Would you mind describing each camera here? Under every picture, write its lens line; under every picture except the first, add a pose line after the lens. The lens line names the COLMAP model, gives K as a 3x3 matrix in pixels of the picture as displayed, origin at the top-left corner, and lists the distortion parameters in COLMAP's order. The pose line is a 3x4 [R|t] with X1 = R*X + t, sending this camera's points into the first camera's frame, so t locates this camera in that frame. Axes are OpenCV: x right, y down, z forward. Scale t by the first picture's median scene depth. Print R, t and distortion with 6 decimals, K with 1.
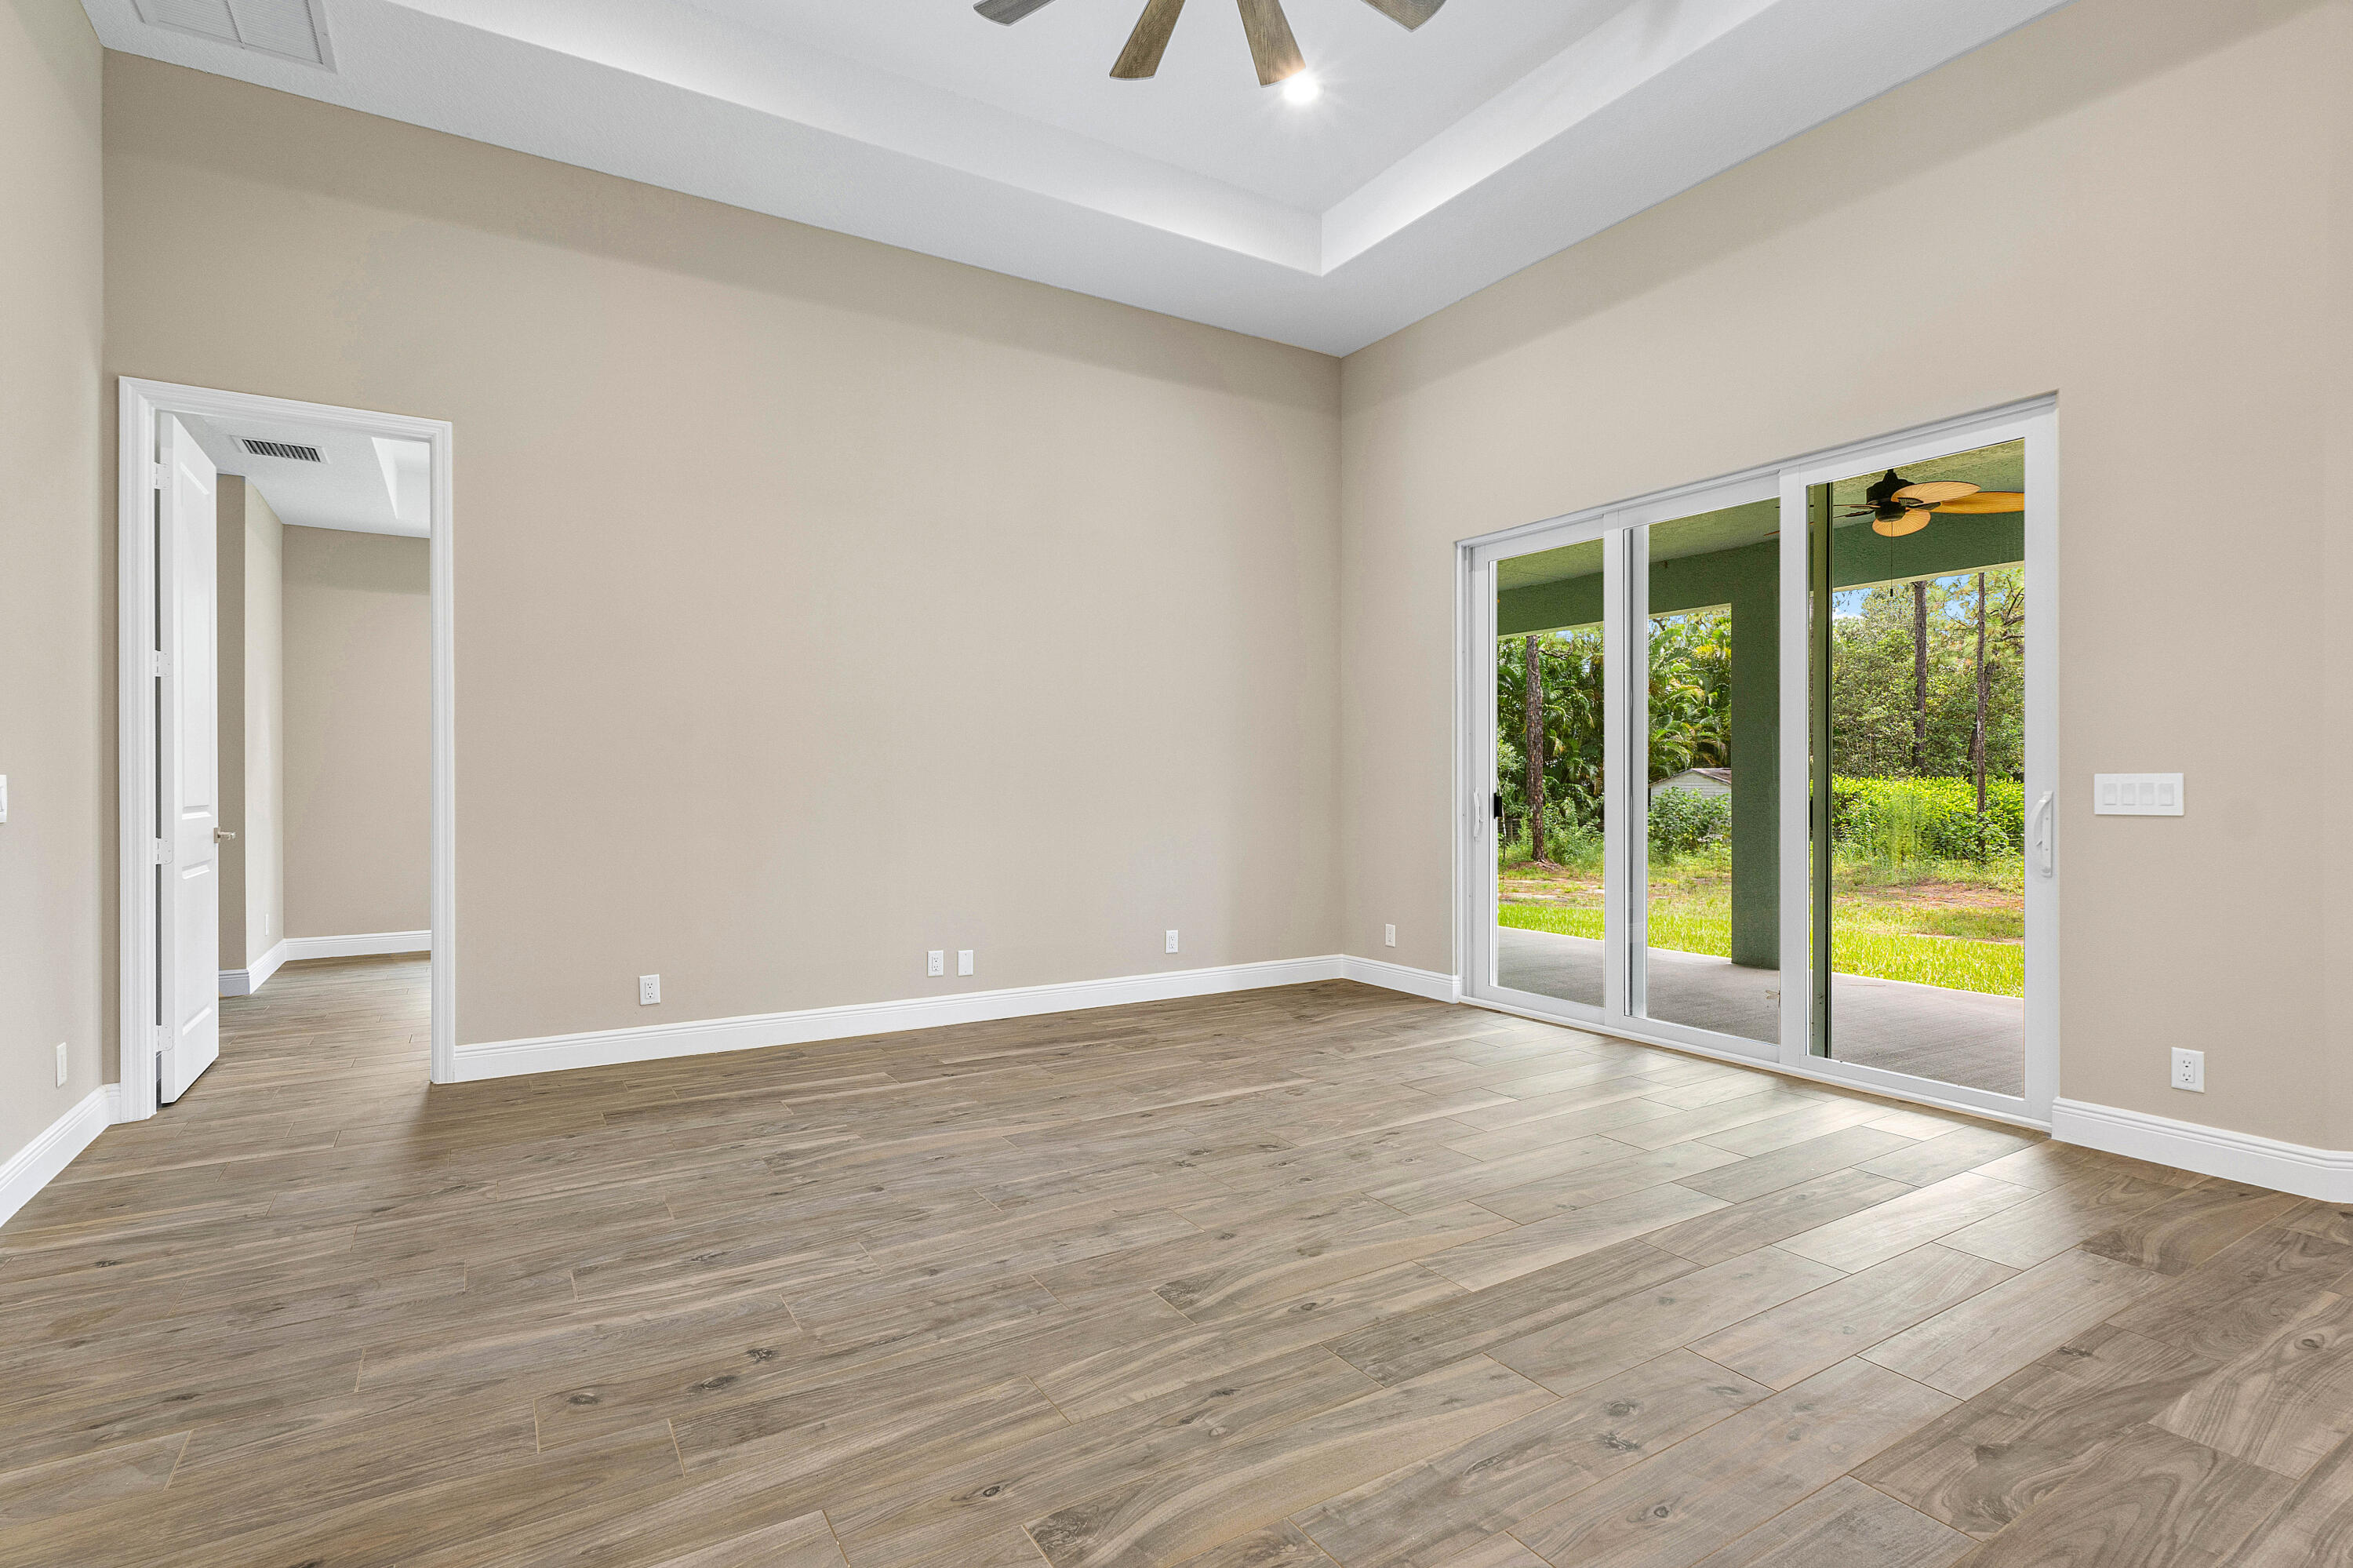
lens RADIAL K [[1143.8, 0, 1167.6], [0, 1143.8, 787.5], [0, 0, 1]] dist [0.002103, -0.000084]
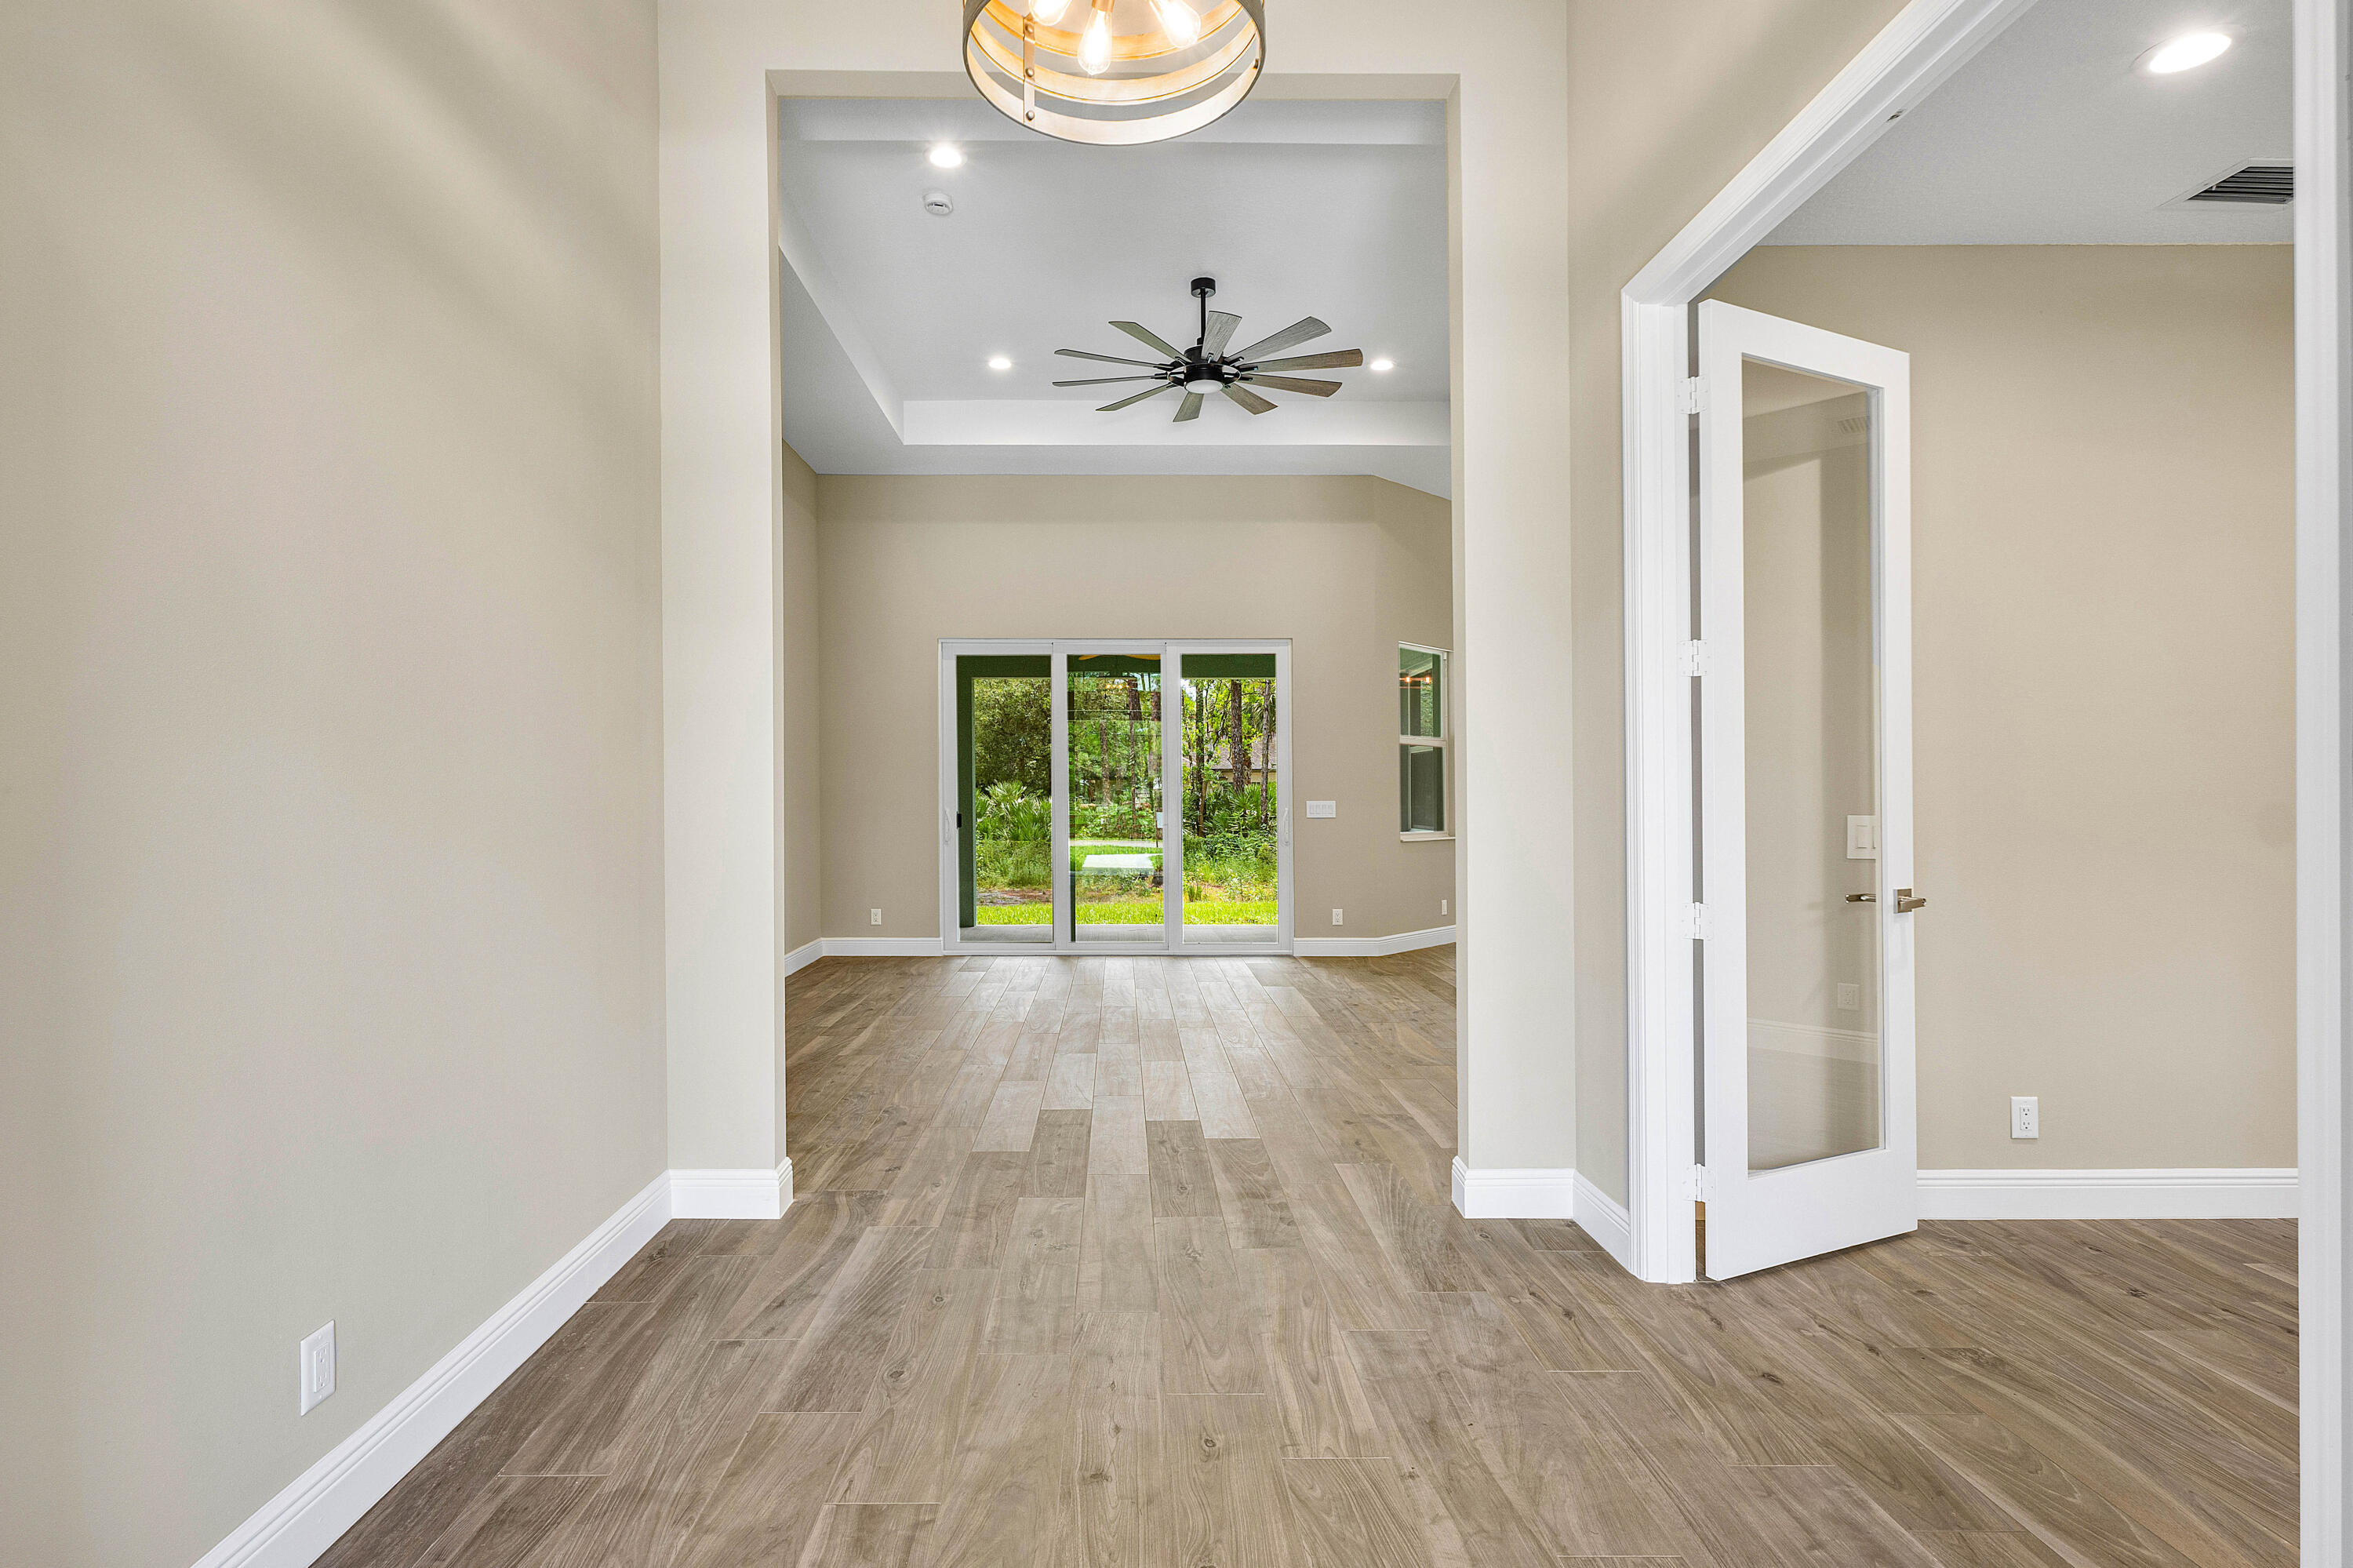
lens RADIAL K [[1198.3, 0, 1123.2], [0, 1198.3, 795.5], [0, 0, 1]] dist [-0.000427, -0.000298]
pose [[0.522125, -0.000197, 0.852869, -1.530696], [0.003524, 0.999992, -0.001927, -0.019312], [-0.852862, 0.004012, 0.522121, 0.015689]]
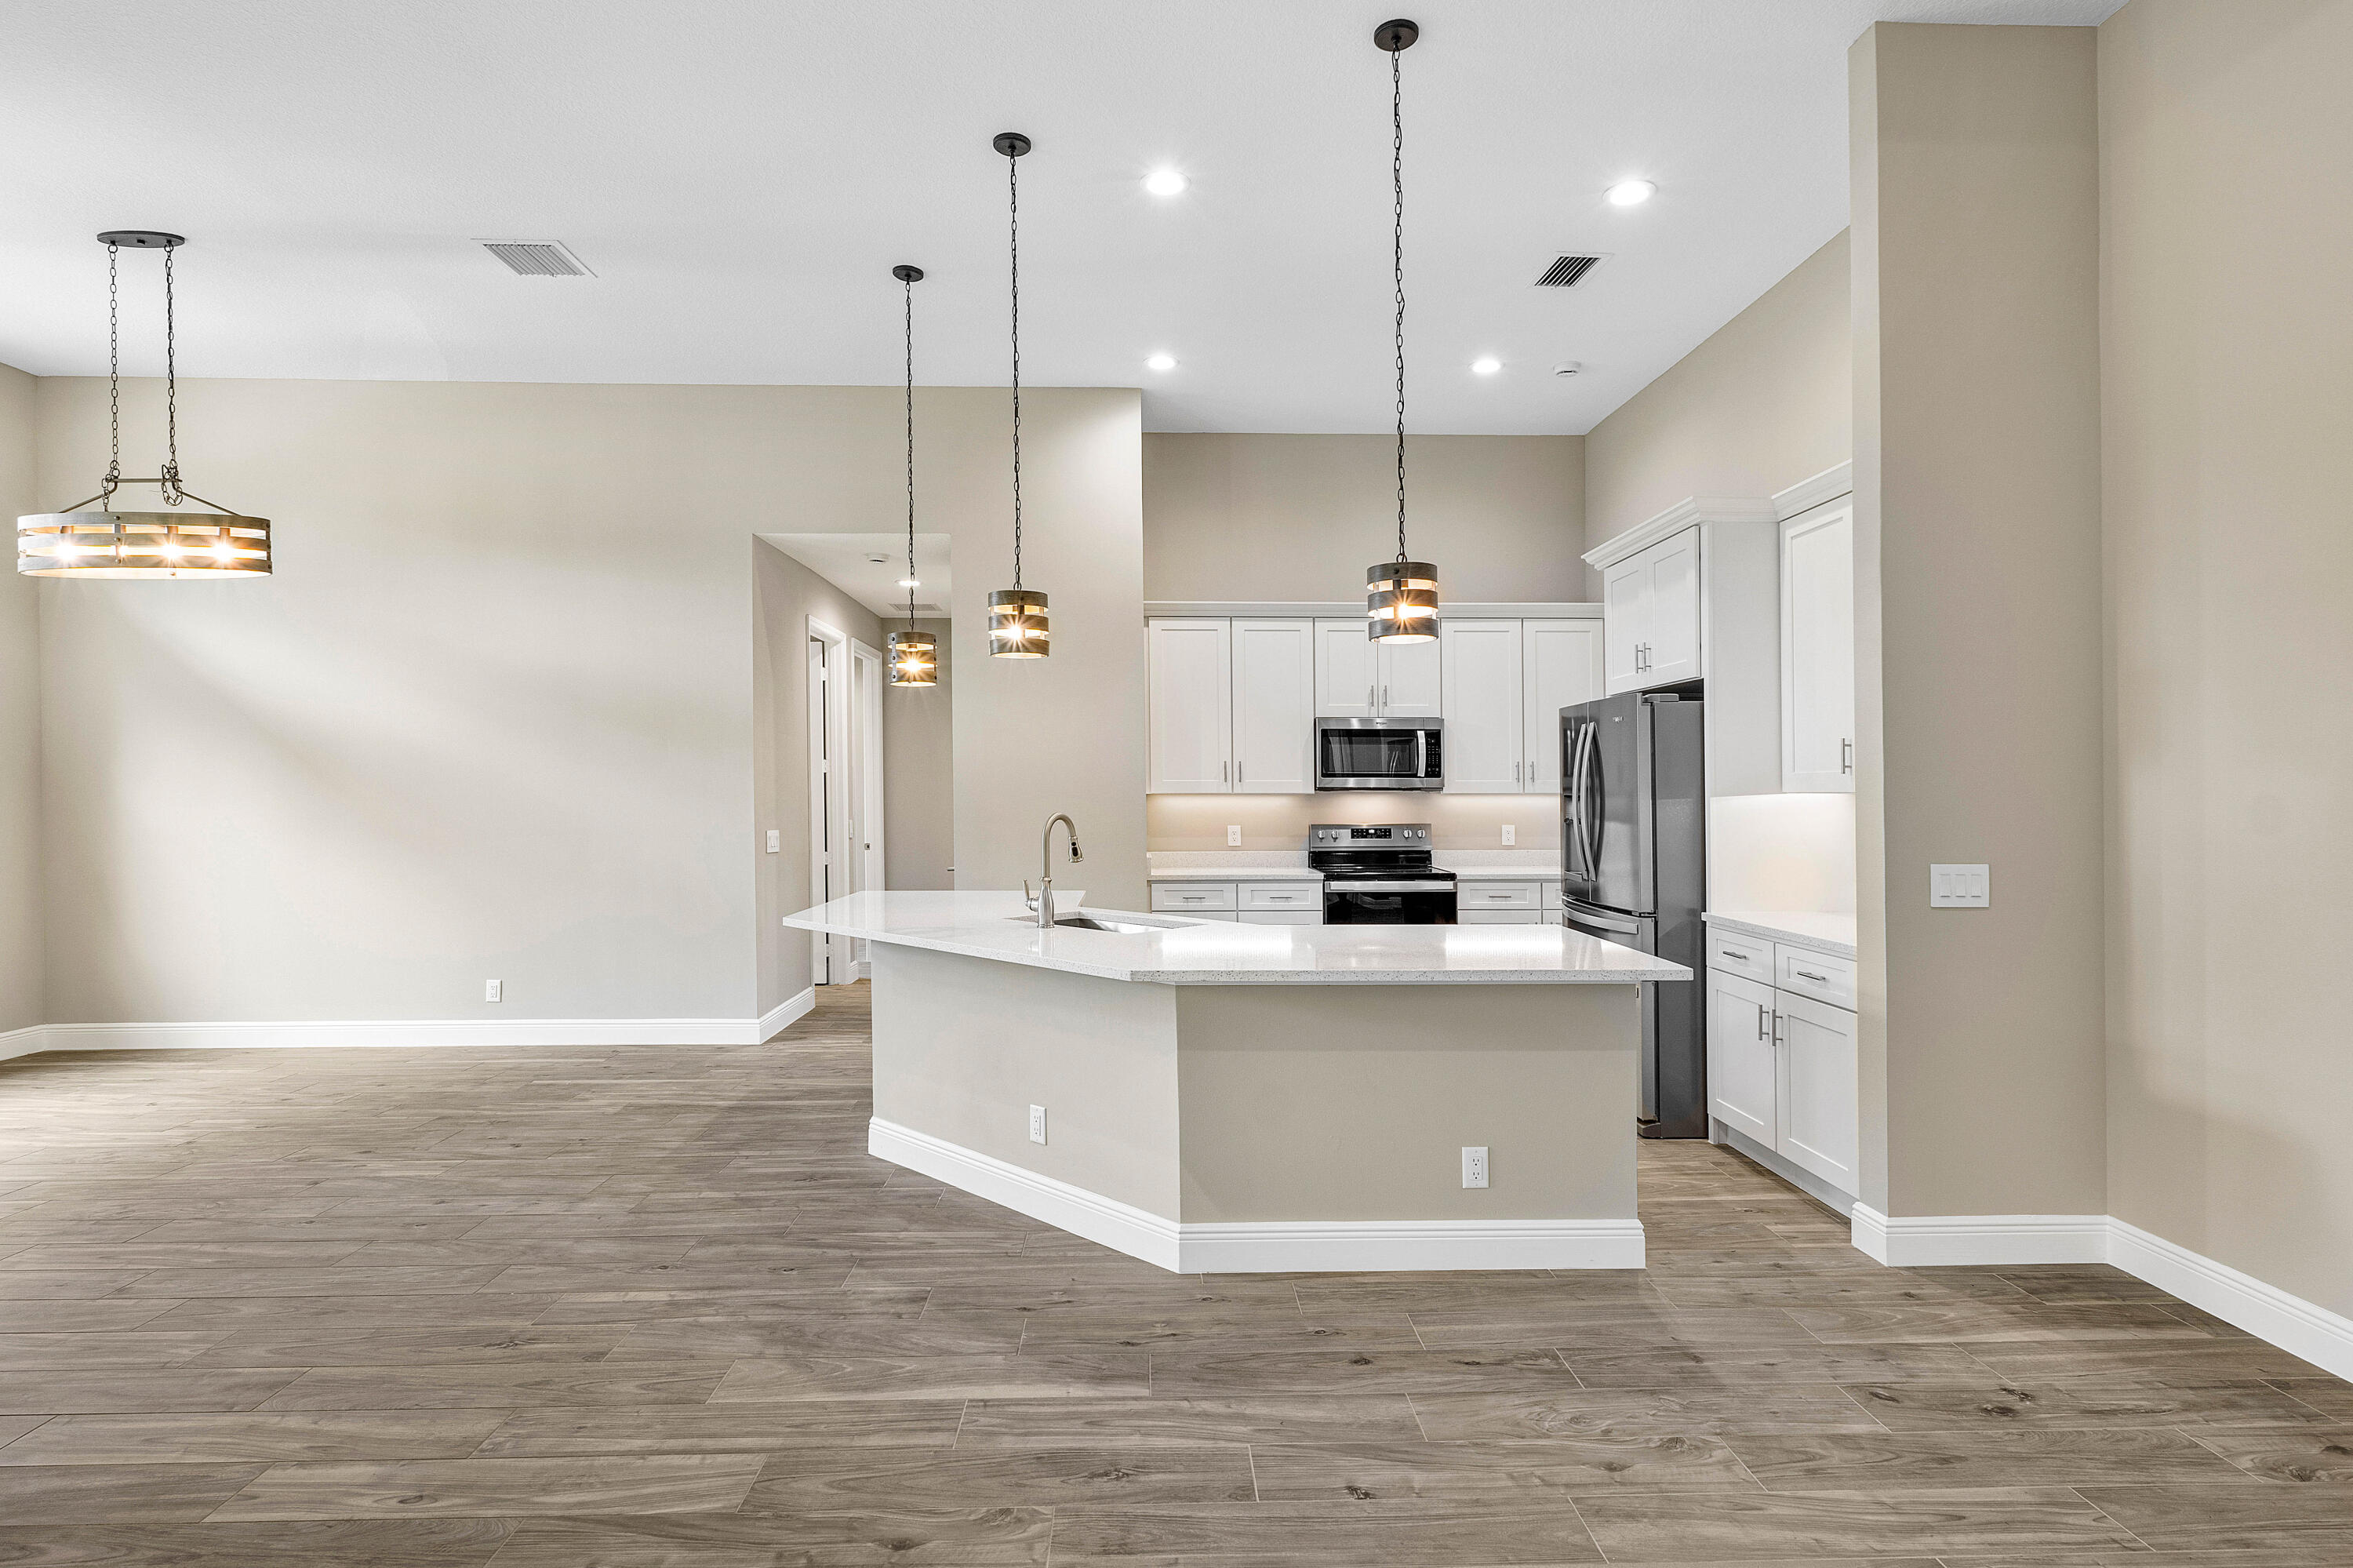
lens RADIAL K [[1164.9, 0, 1162.9], [0, 1164.9, 789.6], [0, 0, 1]] dist [0.000385, 0.000066]
pose [[-0.866969, 0.003840, 0.498347, -0.023225], [0.004597, 0.999989, 0.000291, -0.069278], [-0.498341, 0.002543, -0.866978, 0.996899]]
